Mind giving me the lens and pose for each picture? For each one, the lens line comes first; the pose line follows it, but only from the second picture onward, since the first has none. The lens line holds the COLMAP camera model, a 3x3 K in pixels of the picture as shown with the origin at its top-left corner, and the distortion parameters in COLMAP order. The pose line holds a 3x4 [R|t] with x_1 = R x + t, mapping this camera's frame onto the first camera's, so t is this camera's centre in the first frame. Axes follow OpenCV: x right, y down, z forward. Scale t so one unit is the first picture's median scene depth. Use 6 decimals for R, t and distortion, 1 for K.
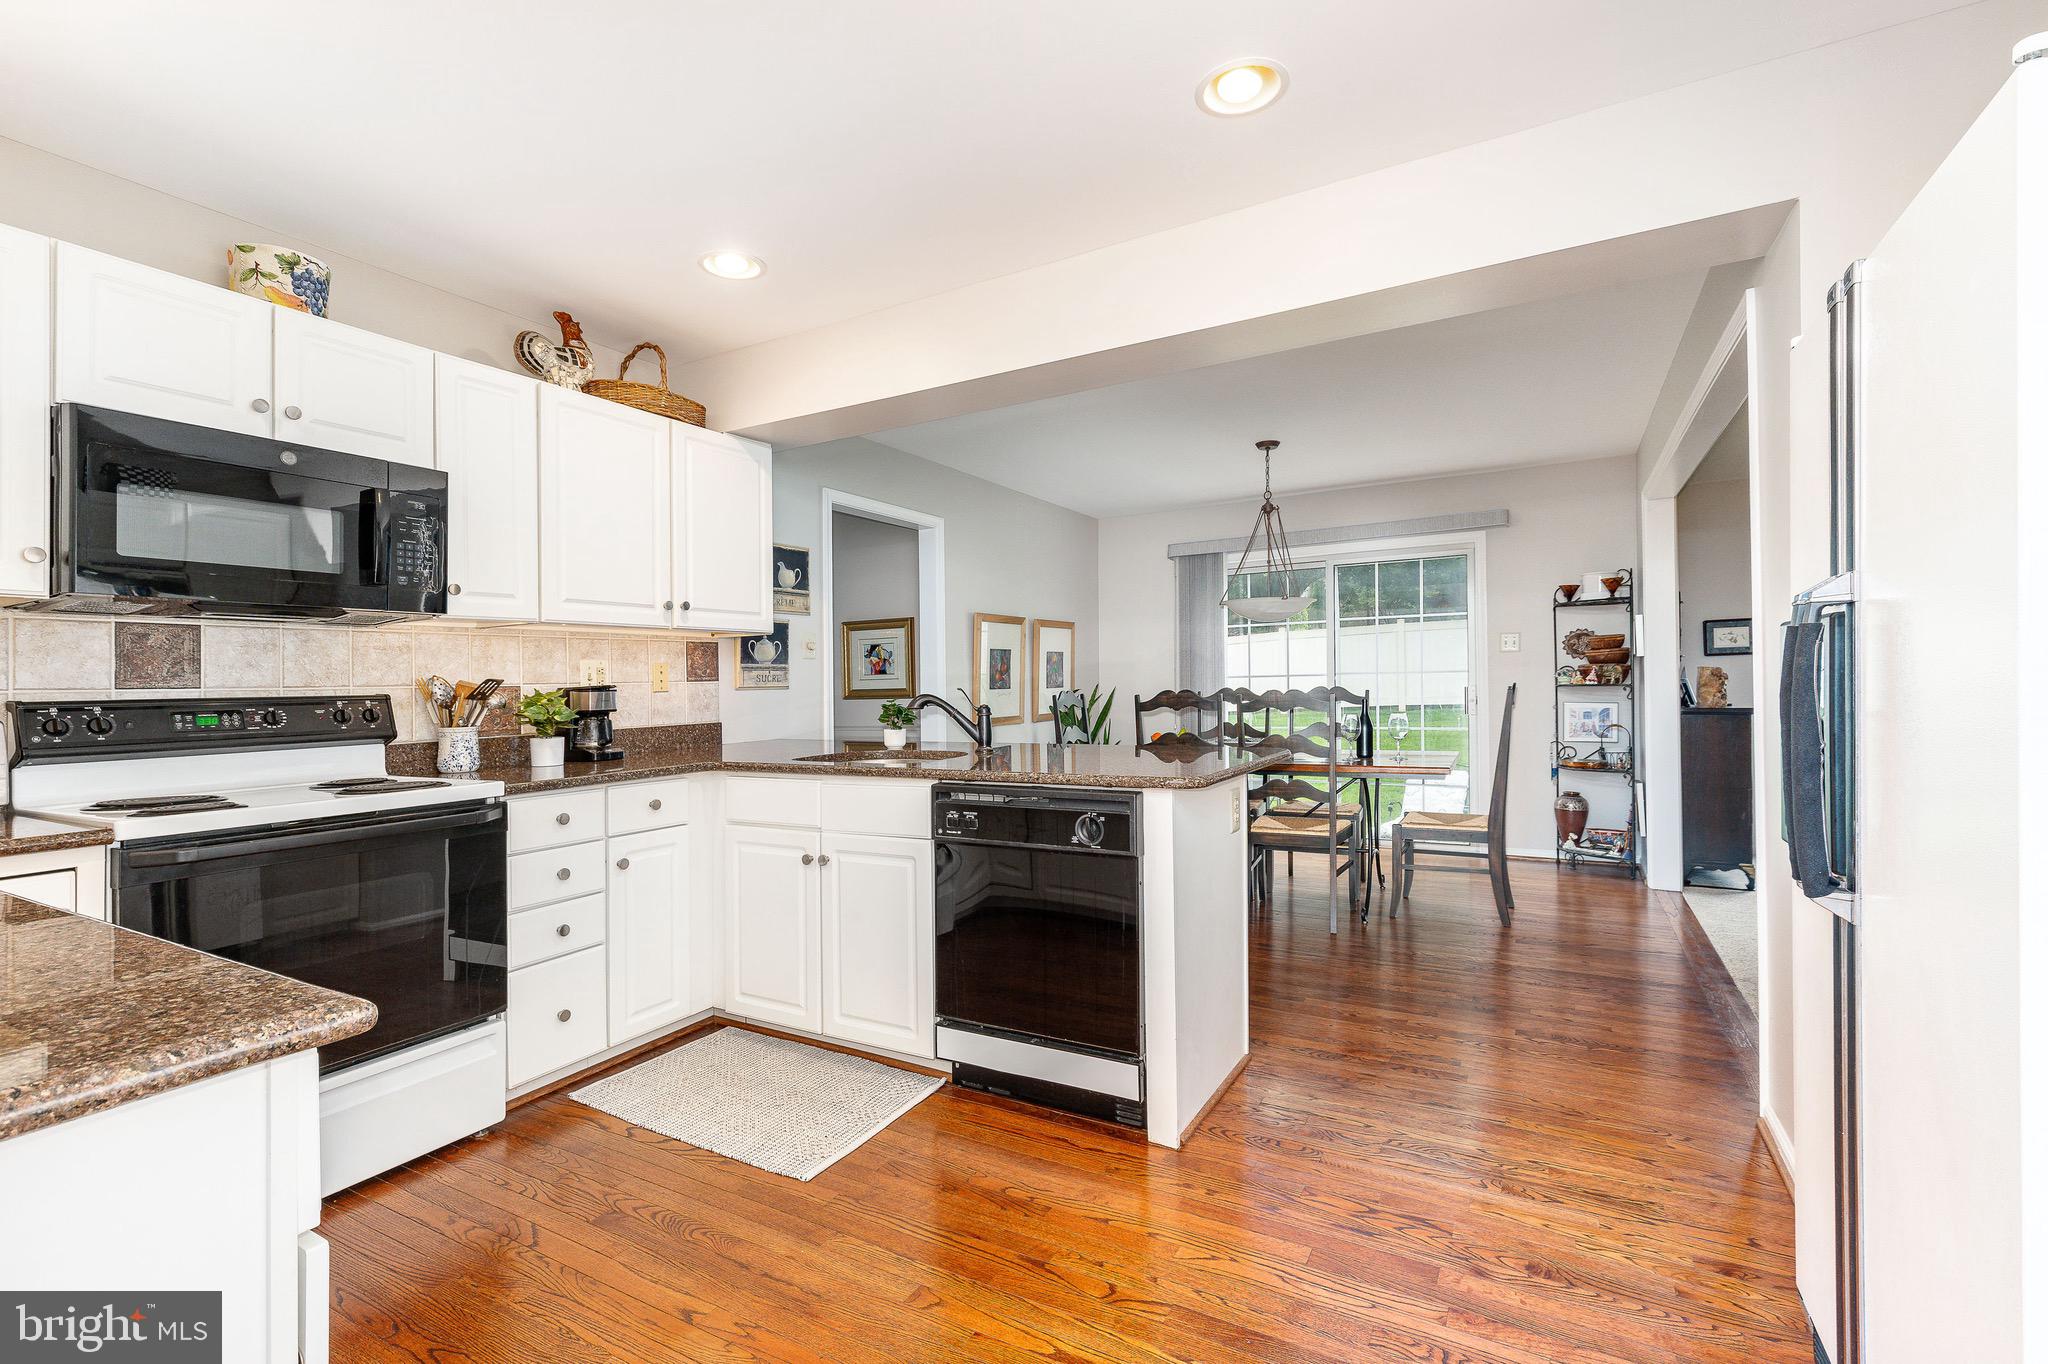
lens RADIAL K [[889.8, 0, 1024.0], [0, 889.8, 682.0], [0, 0, 1]] dist [0.002311, -0.000003]
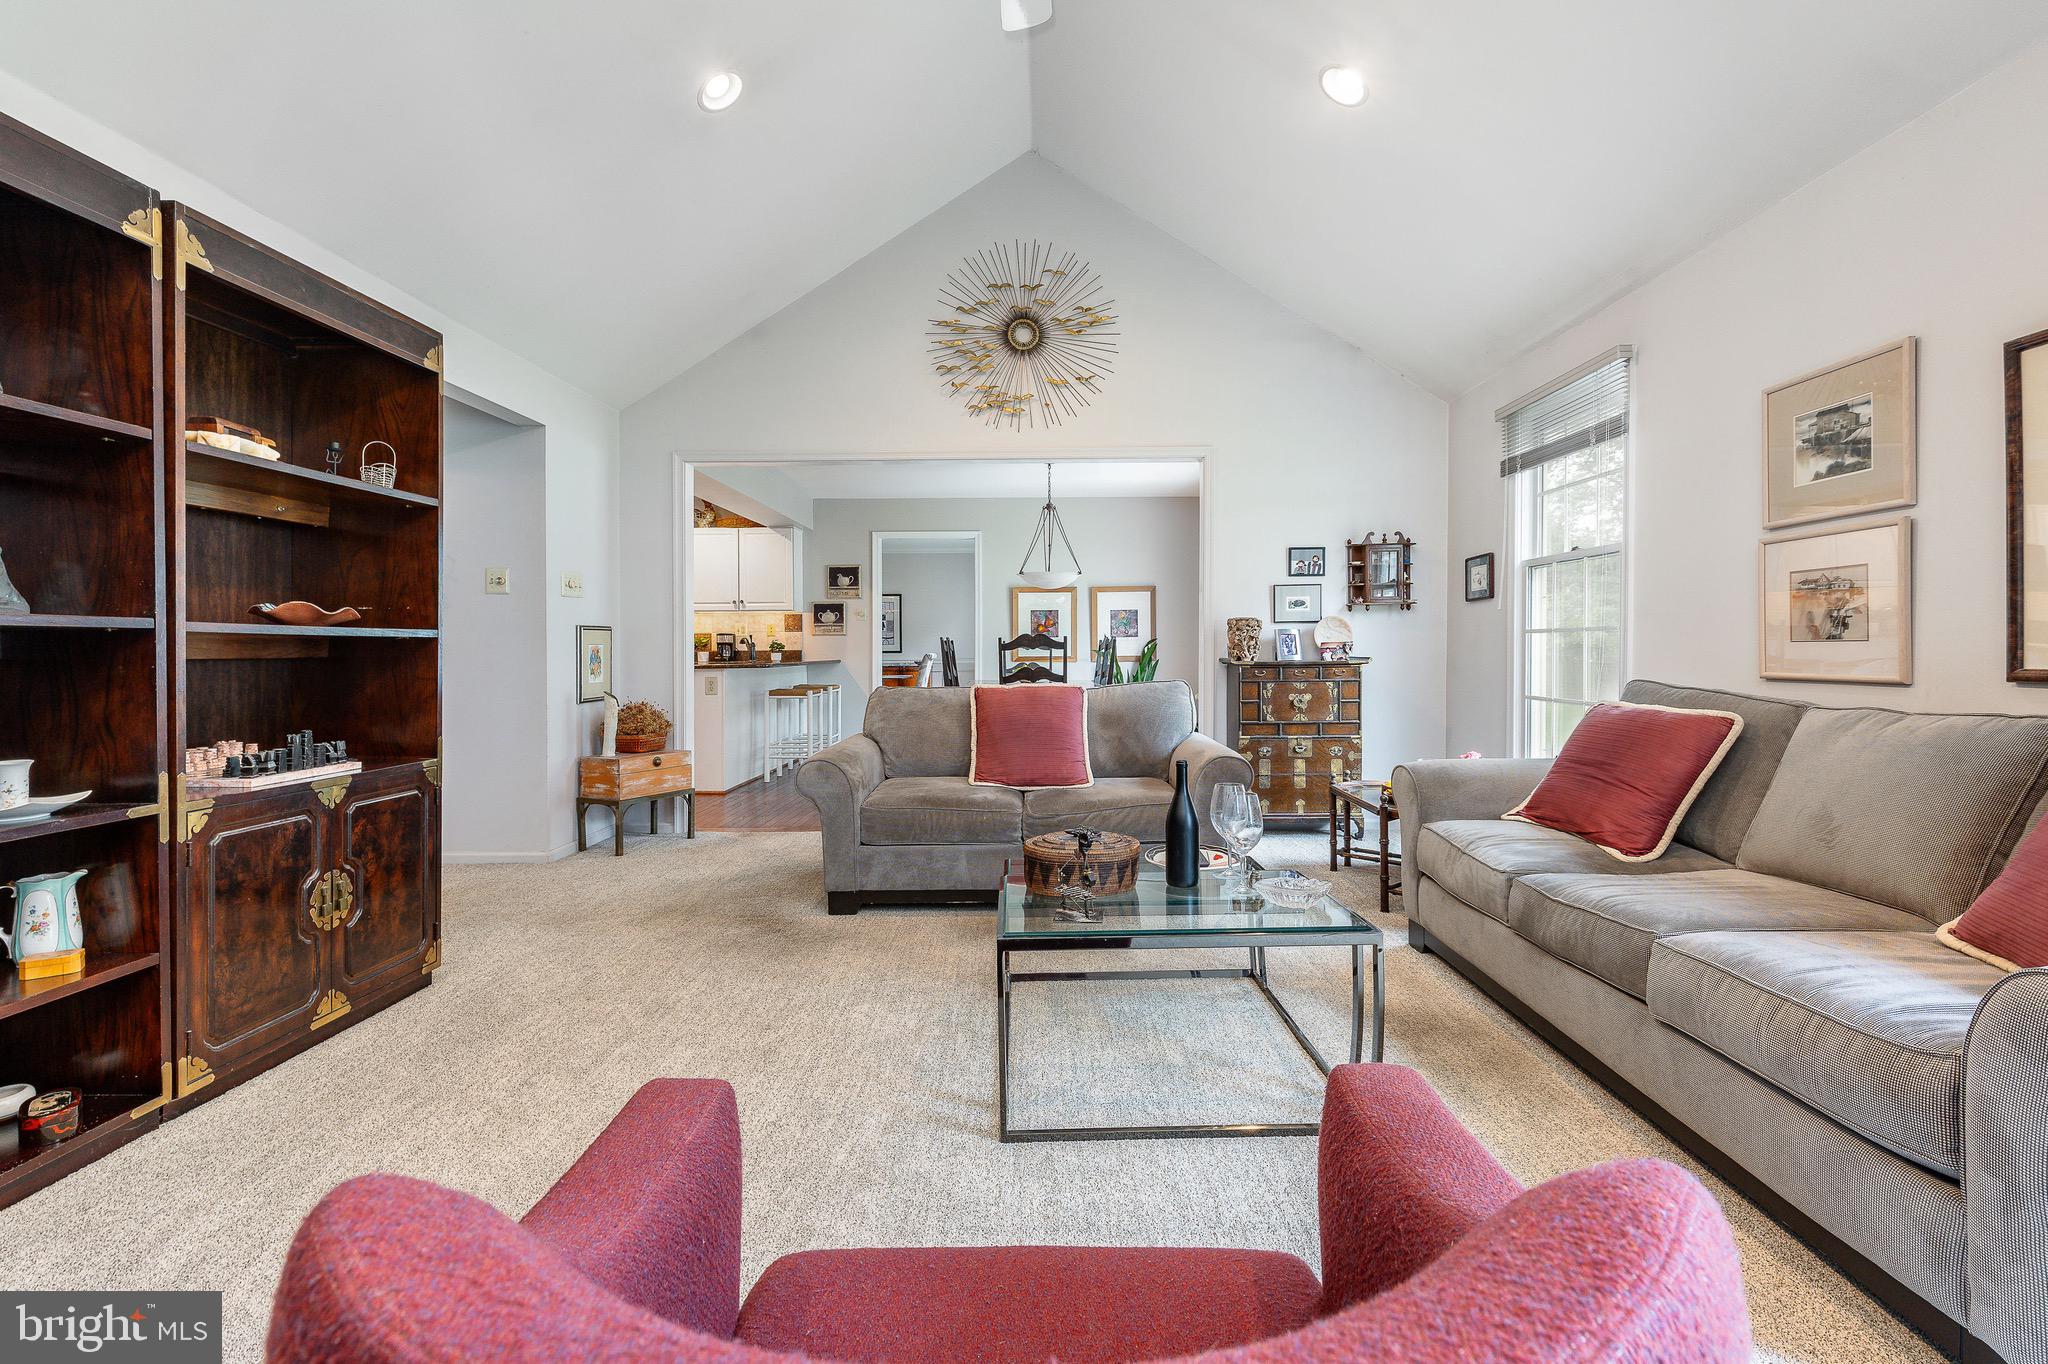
lens RADIAL K [[928.3, 0, 1042.6], [0, 928.3, 643.8], [0, 0, 1]] dist [0.000148, -0.000055]
pose [[0.498869, 0.013516, -0.866572, 1.774079], [-0.001543, 0.999891, 0.014707, -0.005006], [0.866676, -0.006000, 0.498835, 0.319218]]
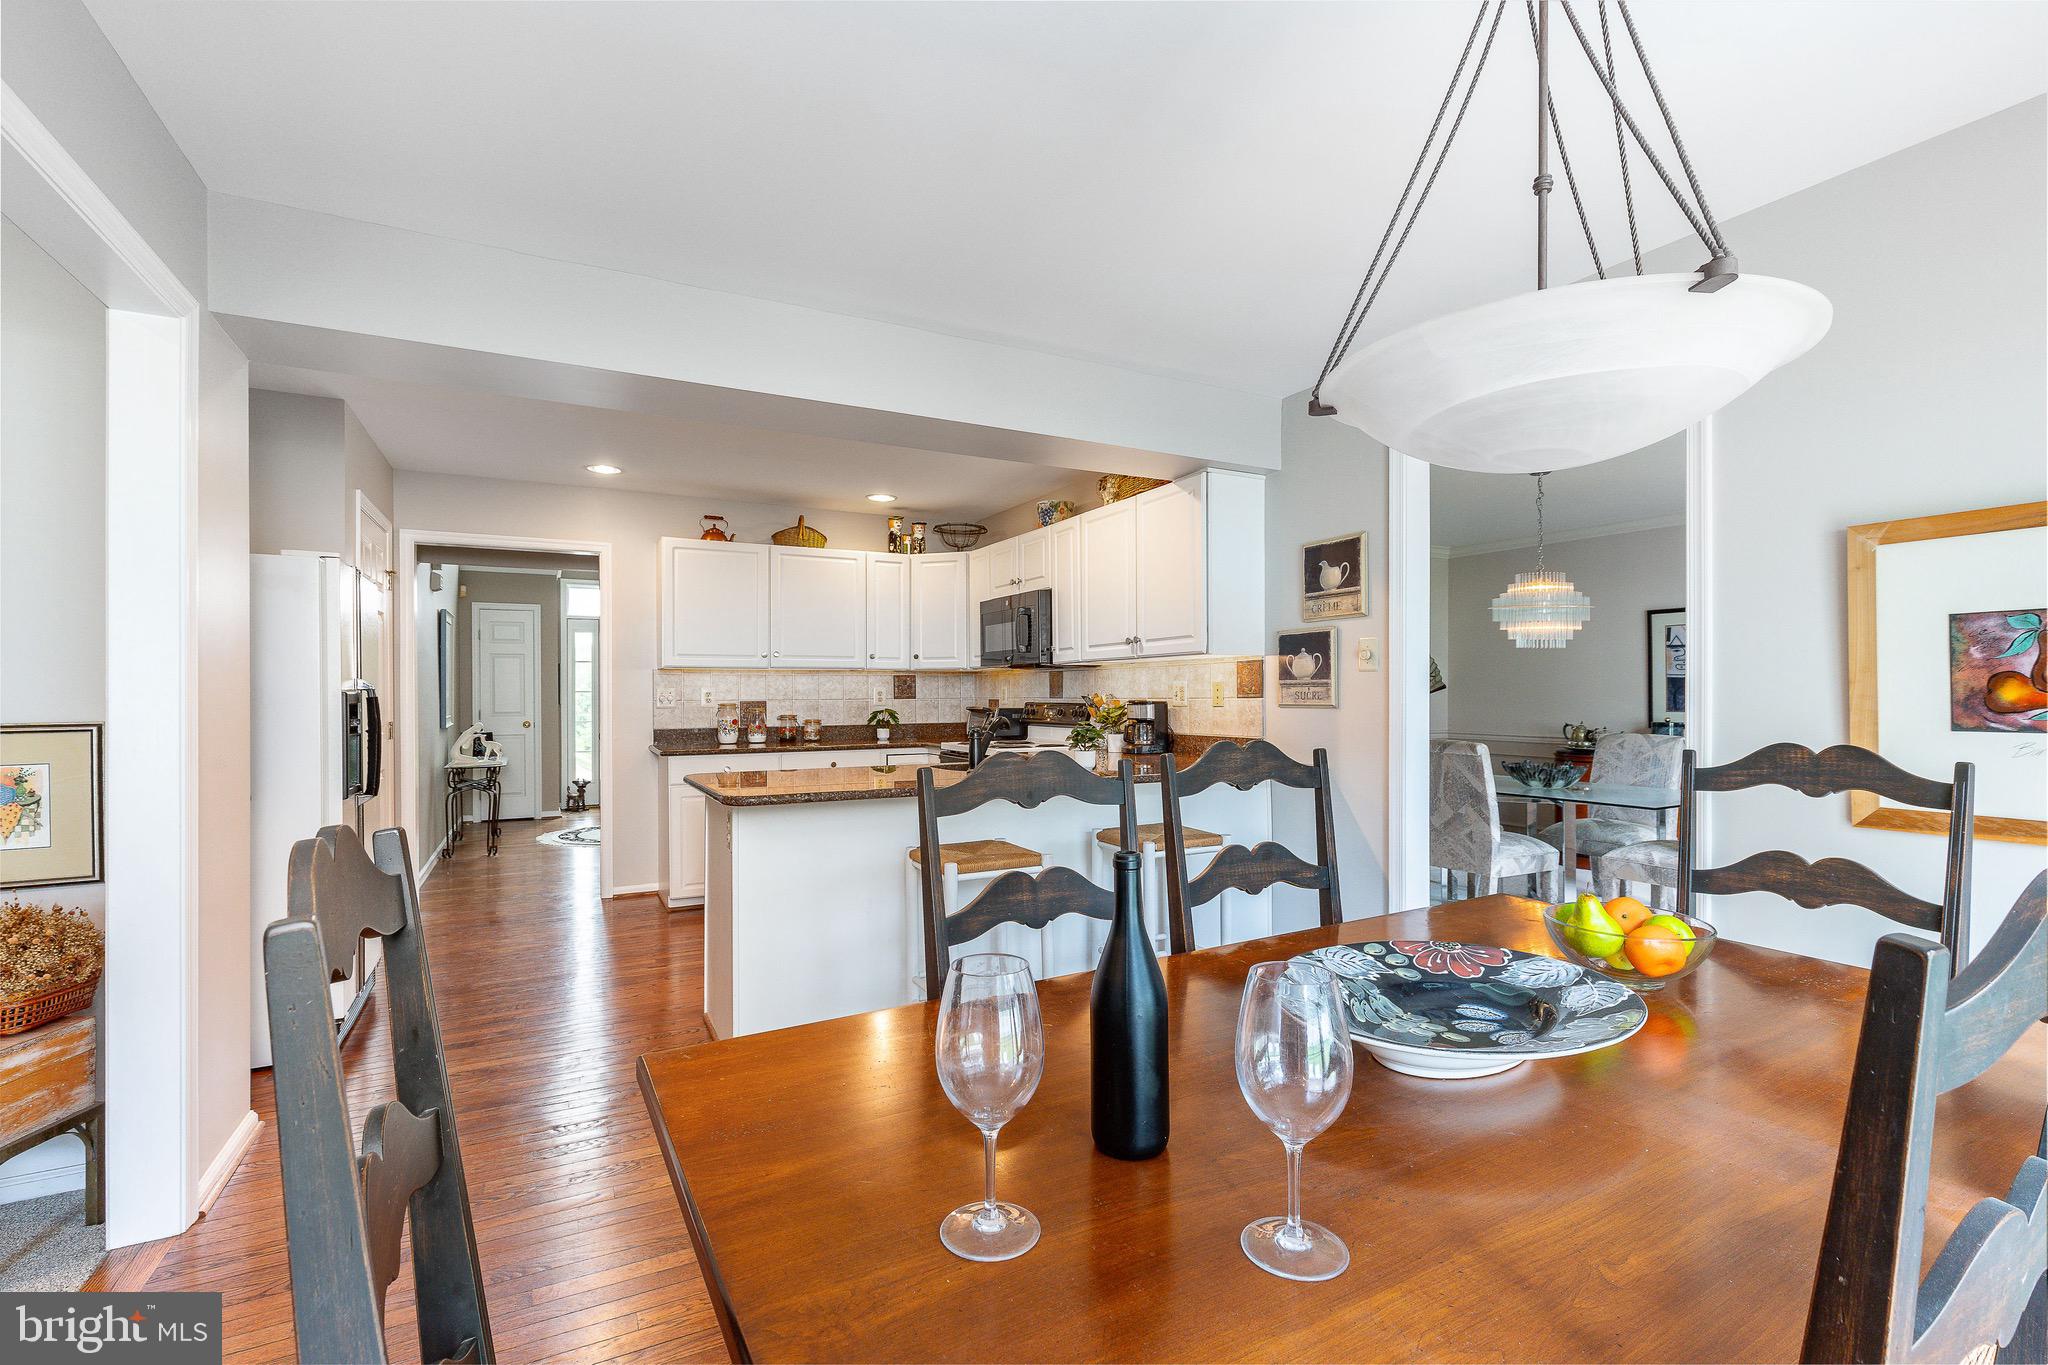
lens RADIAL K [[934.3, 0, 1018.1], [0, 934.3, 699.0], [0, 0, 1]] dist [0.001838, -0.000204]
pose [[-0.538915, 0.025385, -0.841978, 0.632643], [0.015930, 0.999674, 0.019943, -0.022862], [0.842209, -0.002666, -0.539144, 1.196877]]
